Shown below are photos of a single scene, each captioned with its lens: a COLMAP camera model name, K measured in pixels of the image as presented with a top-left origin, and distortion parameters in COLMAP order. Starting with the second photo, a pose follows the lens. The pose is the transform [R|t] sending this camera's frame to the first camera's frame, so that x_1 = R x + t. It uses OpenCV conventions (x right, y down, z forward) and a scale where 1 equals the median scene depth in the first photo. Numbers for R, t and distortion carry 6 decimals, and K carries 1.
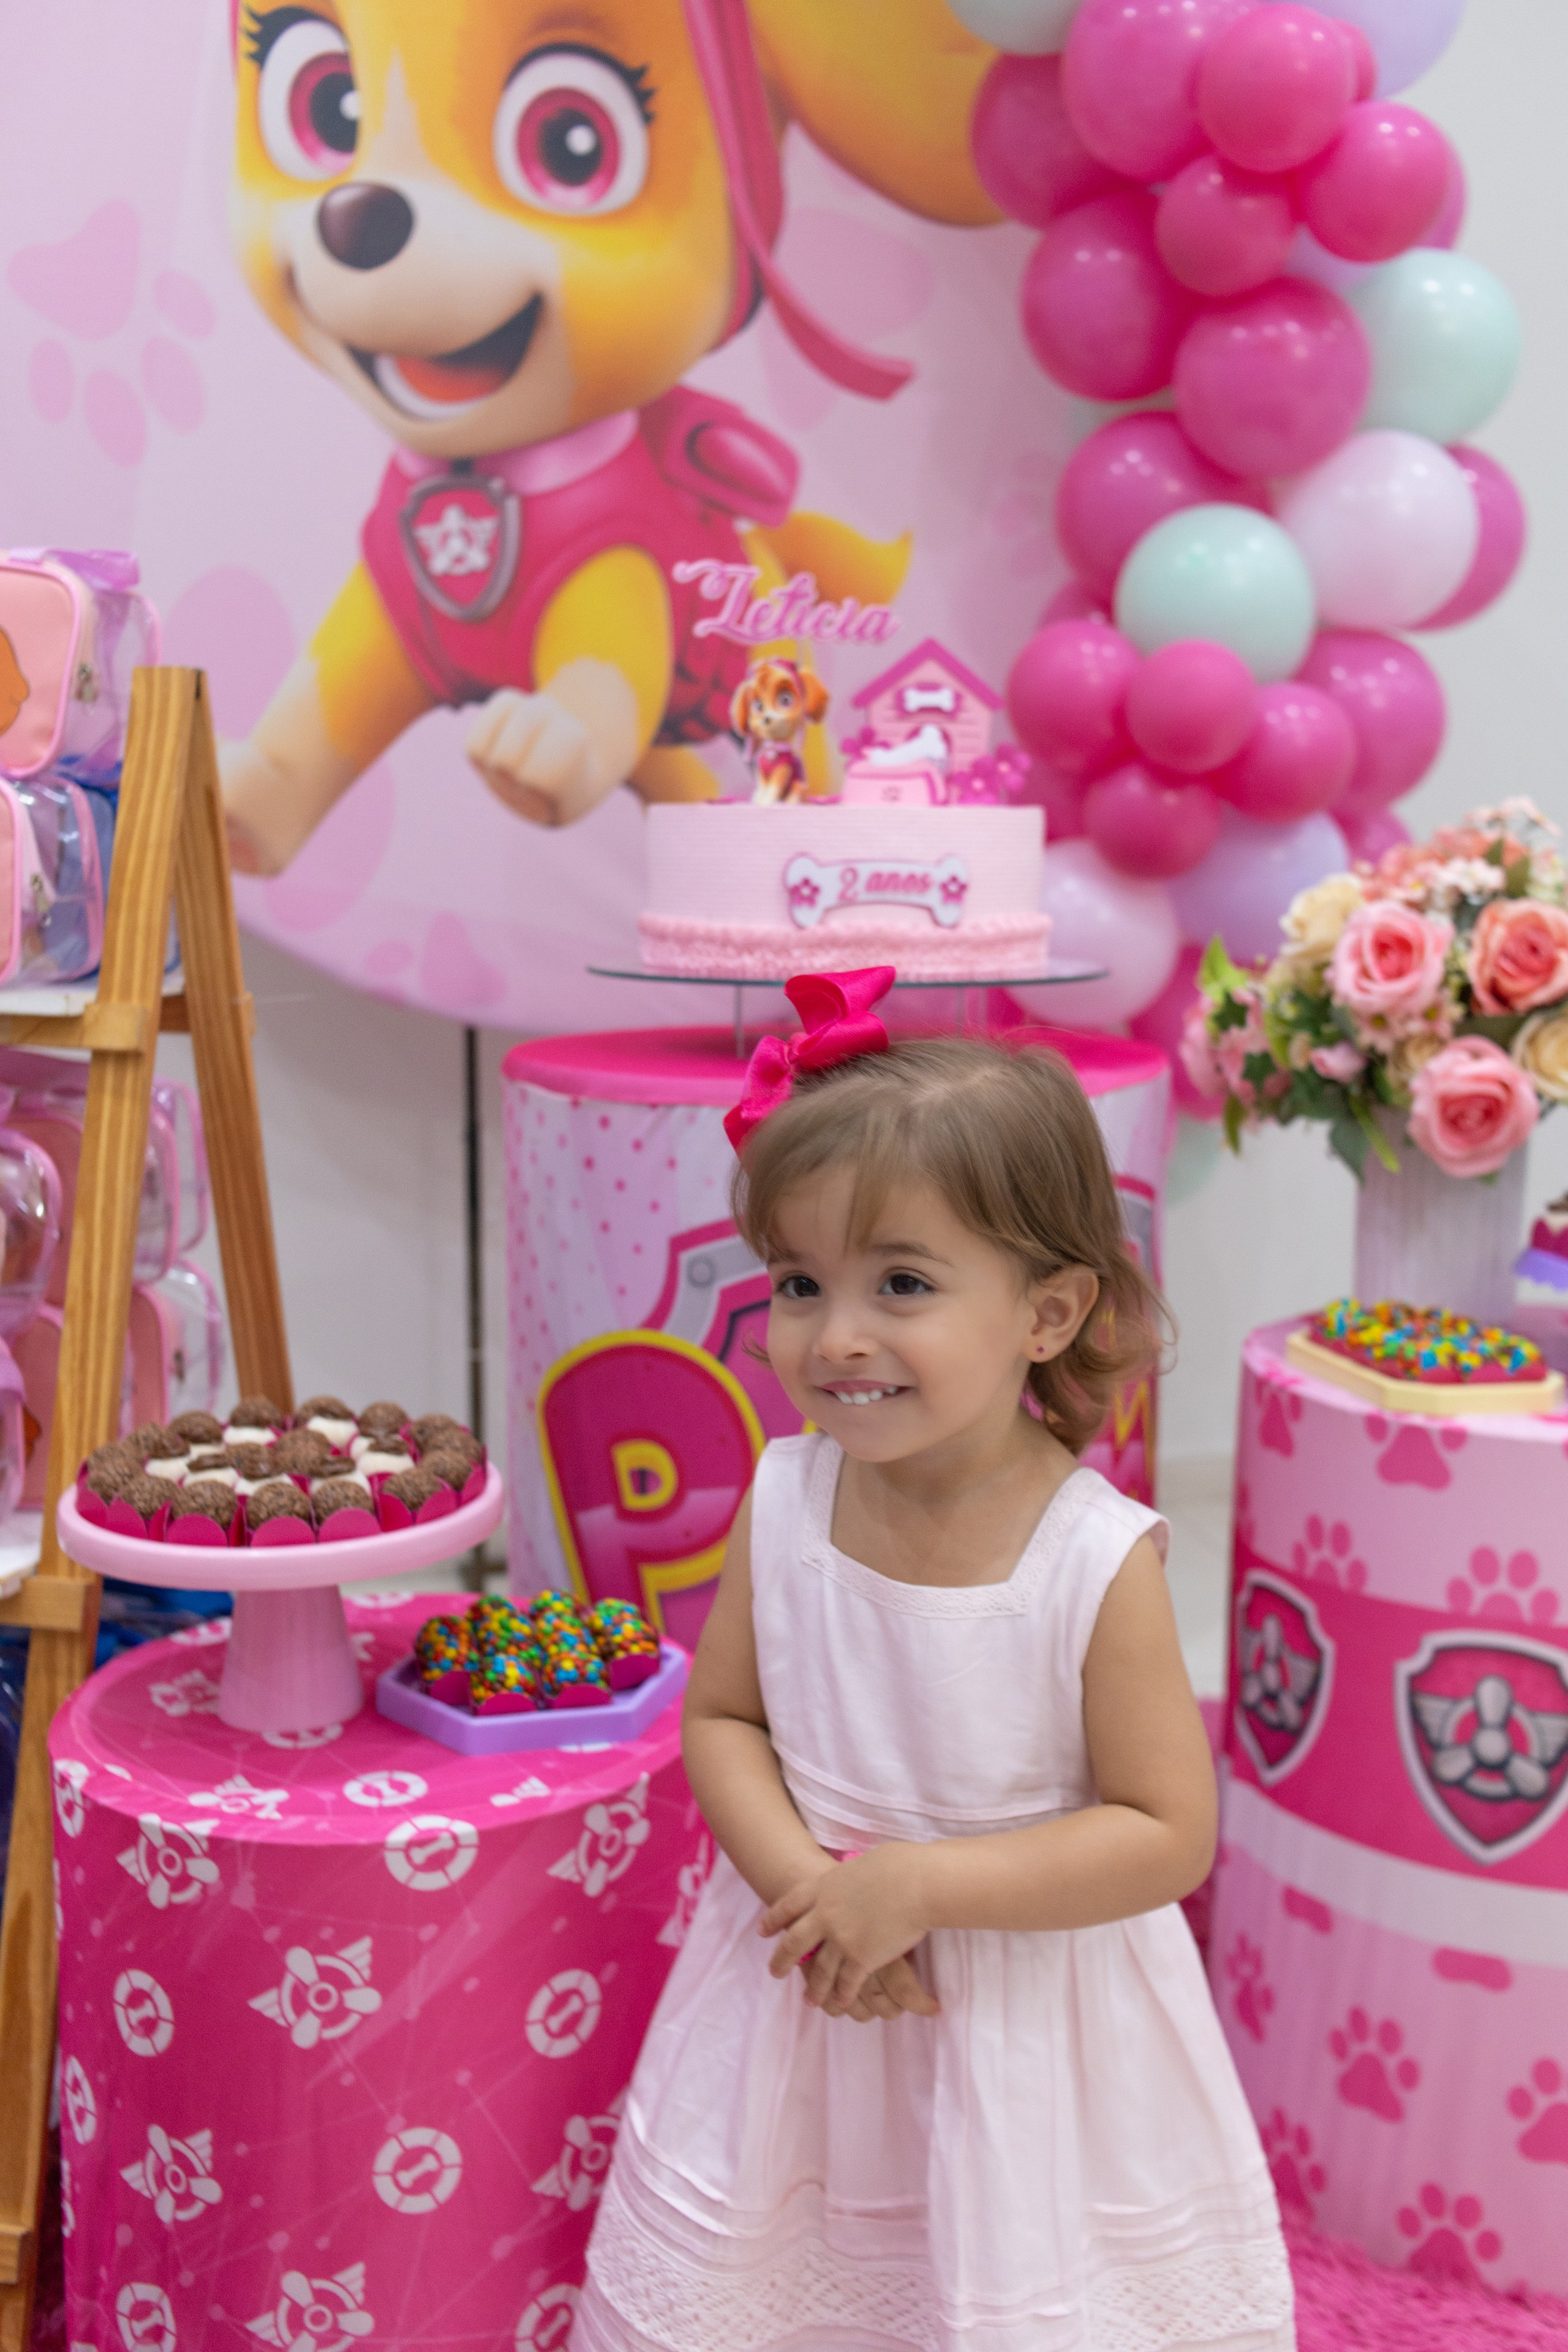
lens RADIAL K [[2300.1, 0, 796.3], [0, 2300.1, 1174.3], [0, 0, 1]] dist [0.003350, 0.003833]
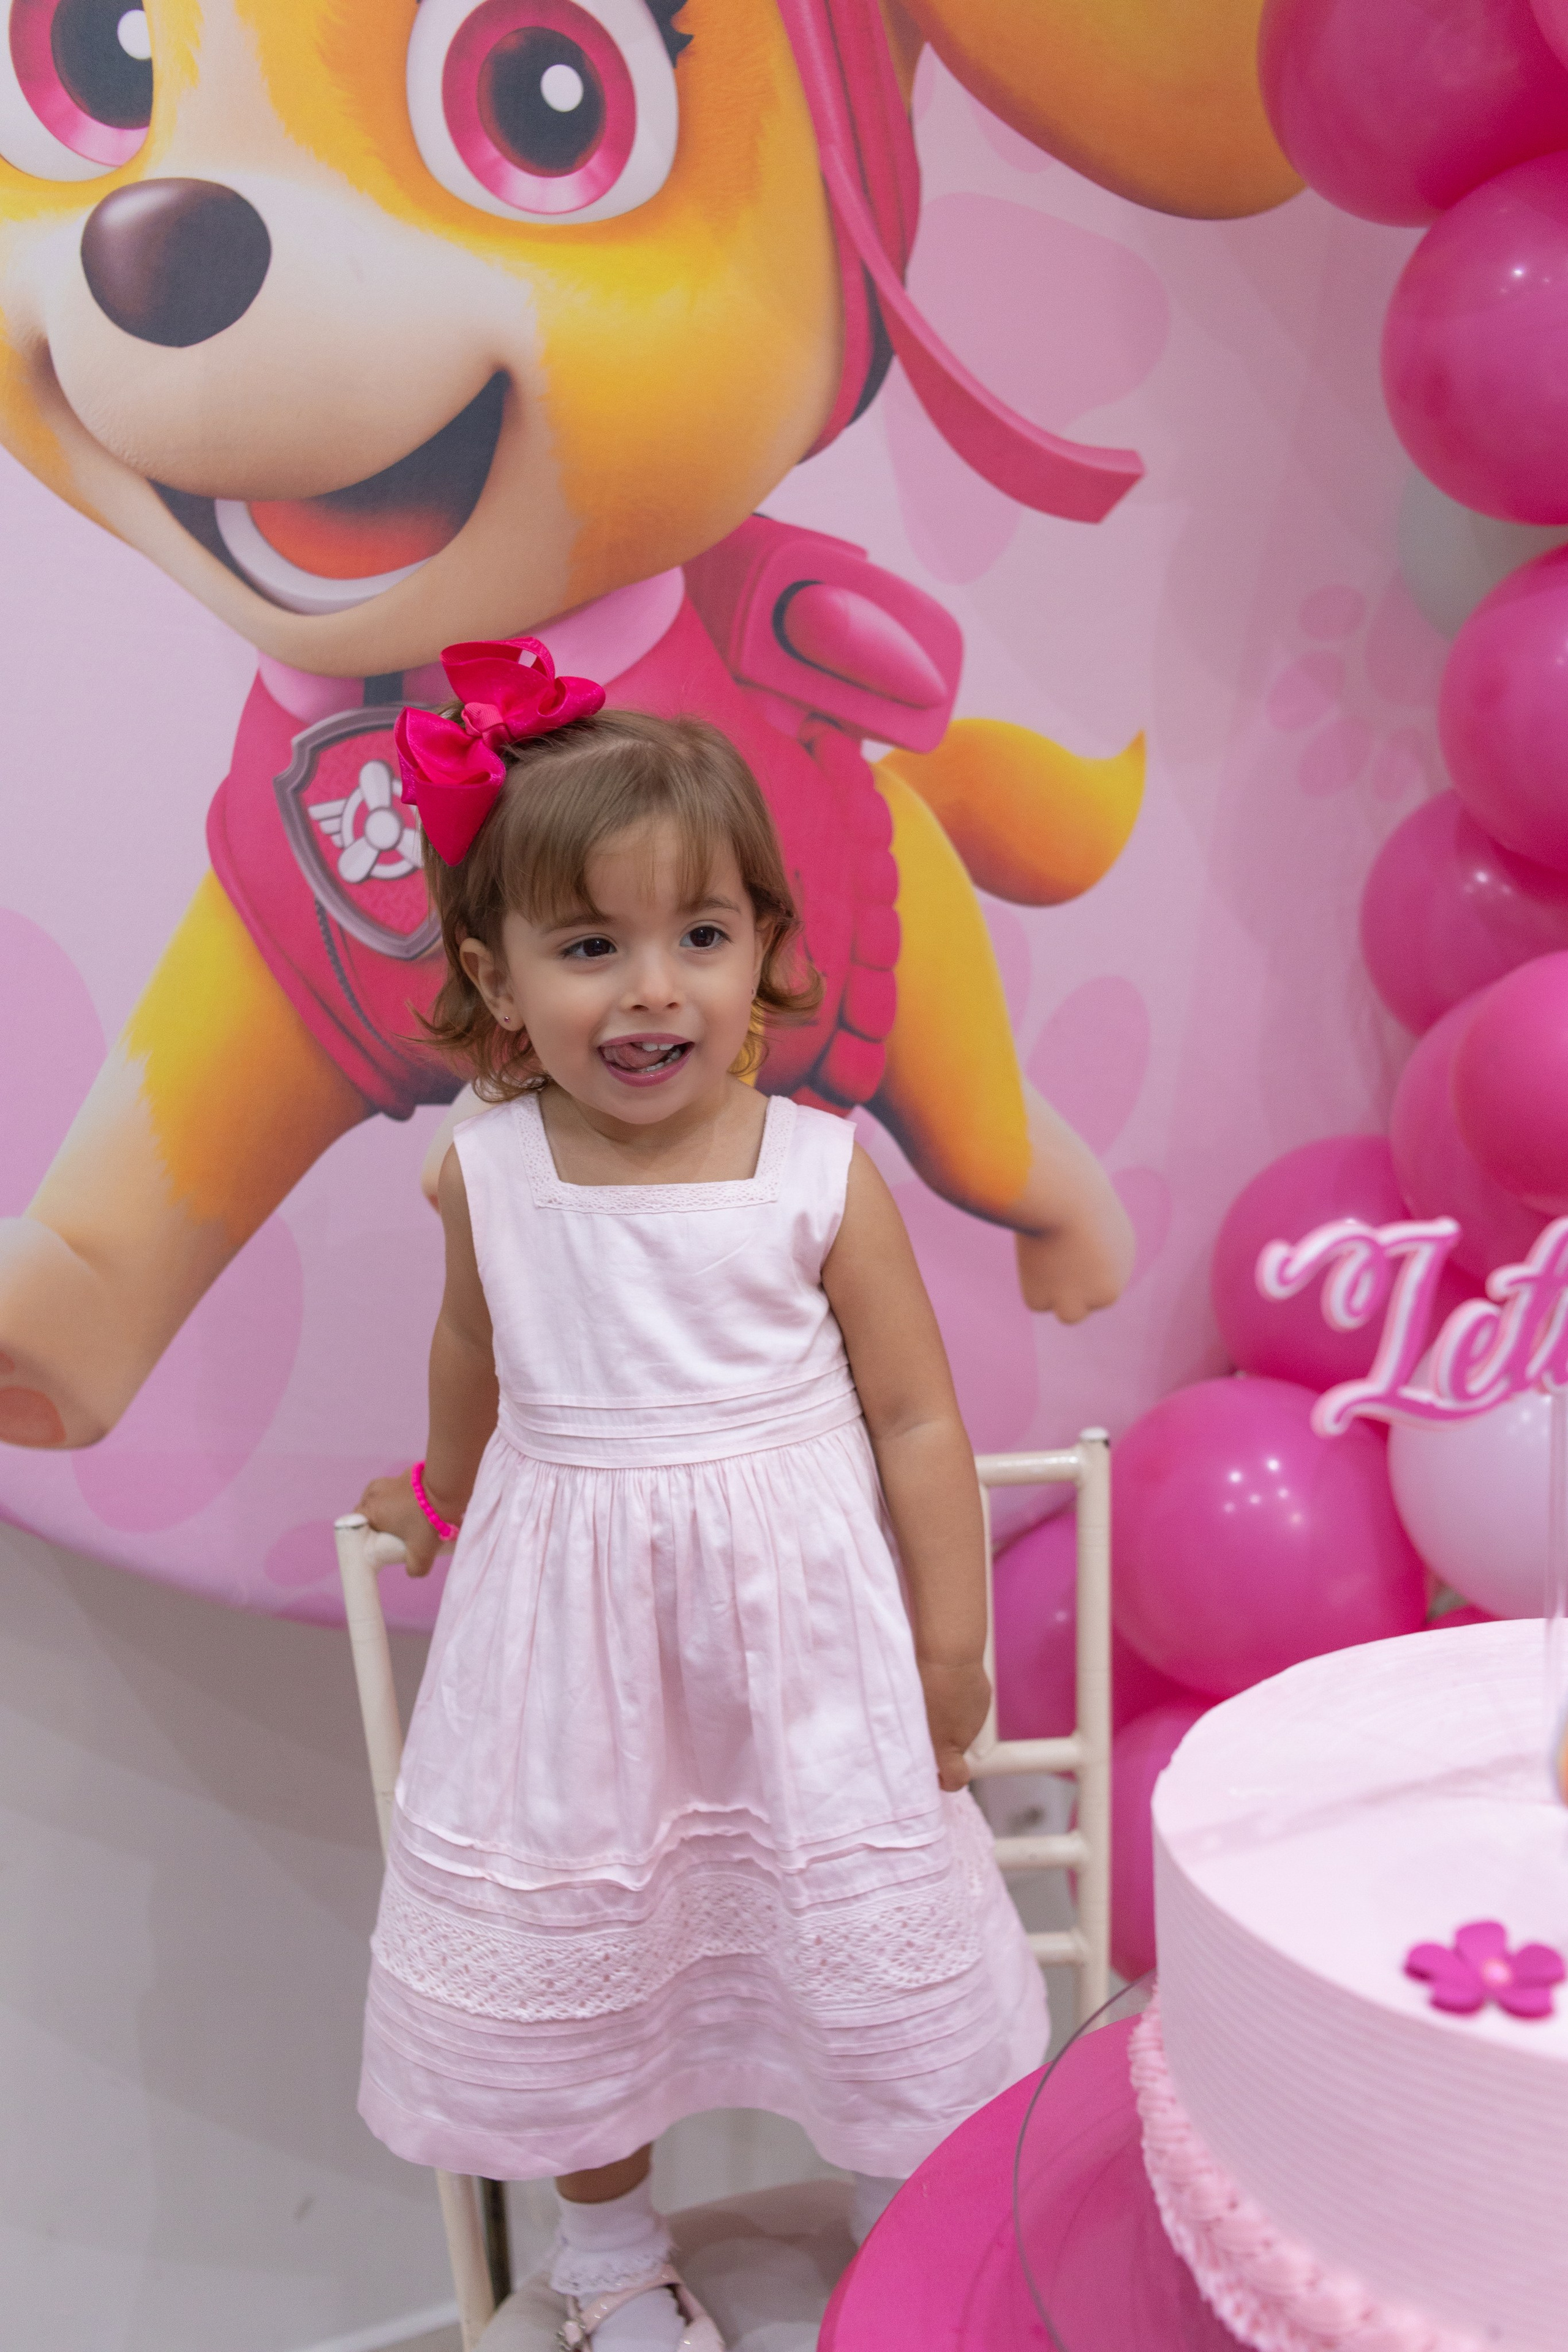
lens RADIAL K [[2301.8, 0, 791.3], [0, 2301.8, 1180.3], [0, 0, 1]] dist [0.000112, 0.006468]
pose [[0.993946, -0.072942, 0.082168, -0.165361], [0.071736, 0.997269, 0.017544, -0.312149], [-0.083223, -0.011543, 0.996464, 0.712571]]
